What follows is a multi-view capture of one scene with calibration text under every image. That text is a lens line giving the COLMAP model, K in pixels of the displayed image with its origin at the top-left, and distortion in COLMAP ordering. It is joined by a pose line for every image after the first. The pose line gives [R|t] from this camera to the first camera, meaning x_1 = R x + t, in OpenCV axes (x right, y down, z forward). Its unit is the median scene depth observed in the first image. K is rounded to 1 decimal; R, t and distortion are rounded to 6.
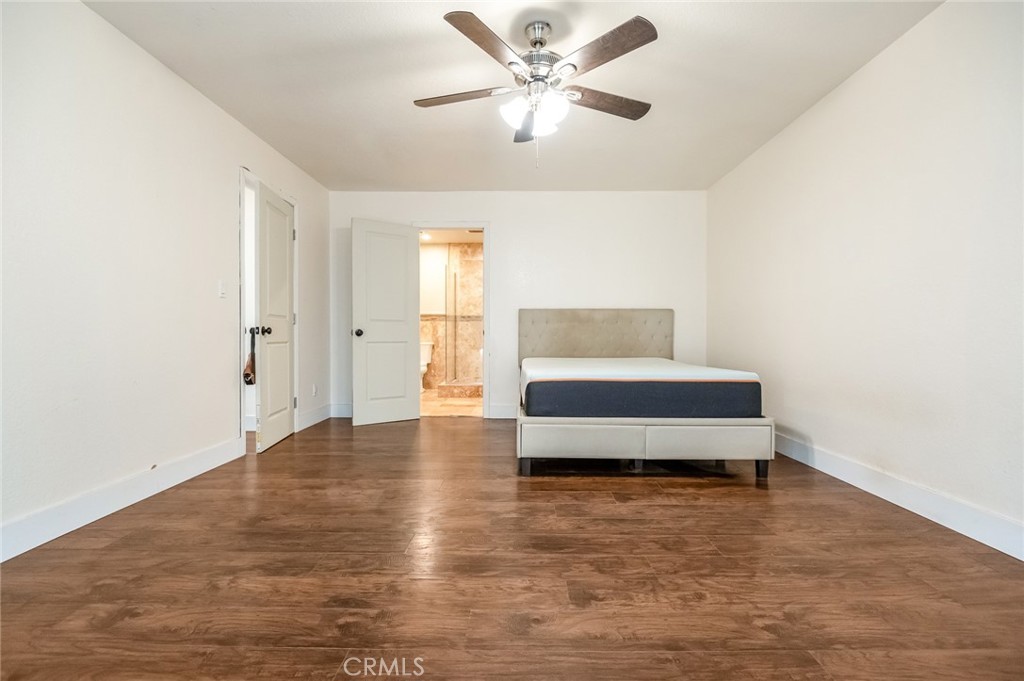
lens RADIAL K [[475.7, 0, 512.6], [0, 475.7, 339.3], [0, 0, 1]] dist [-0.004858, 0.000337]
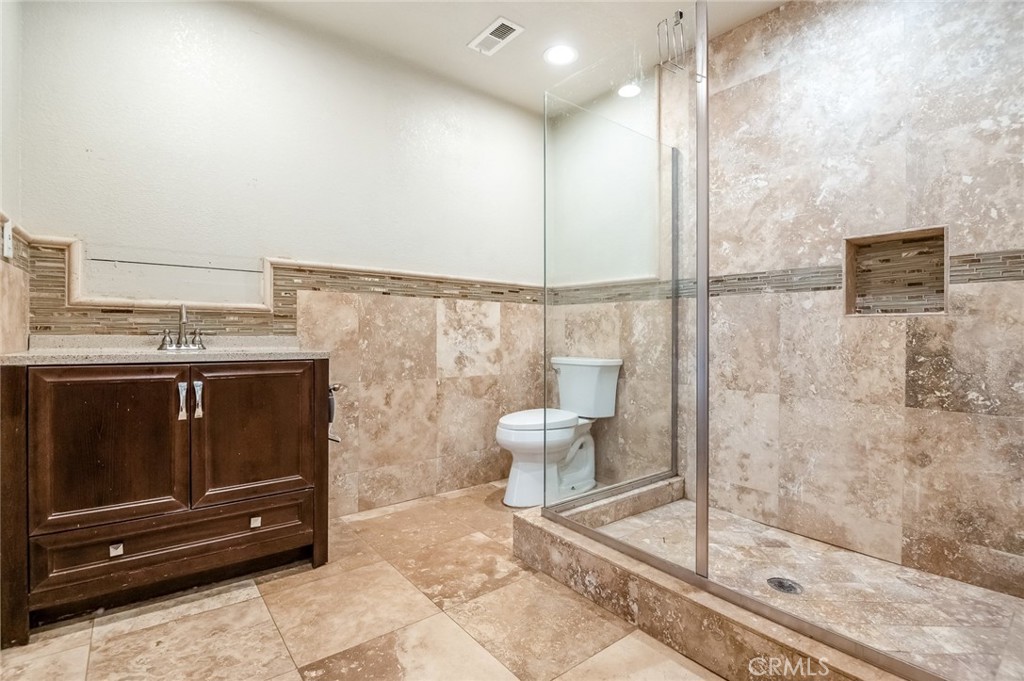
lens RADIAL K [[475.7, 0, 509.4], [0, 475.7, 336.2], [0, 0, 1]] dist [-0.004858, 0.000337]
pose [[0.634832, 0.009396, -0.772593, 0.057201], [-0.008902, 0.999949, 0.004846, -0.012219], [0.772599, 0.003801, 0.634883, 0.706294]]
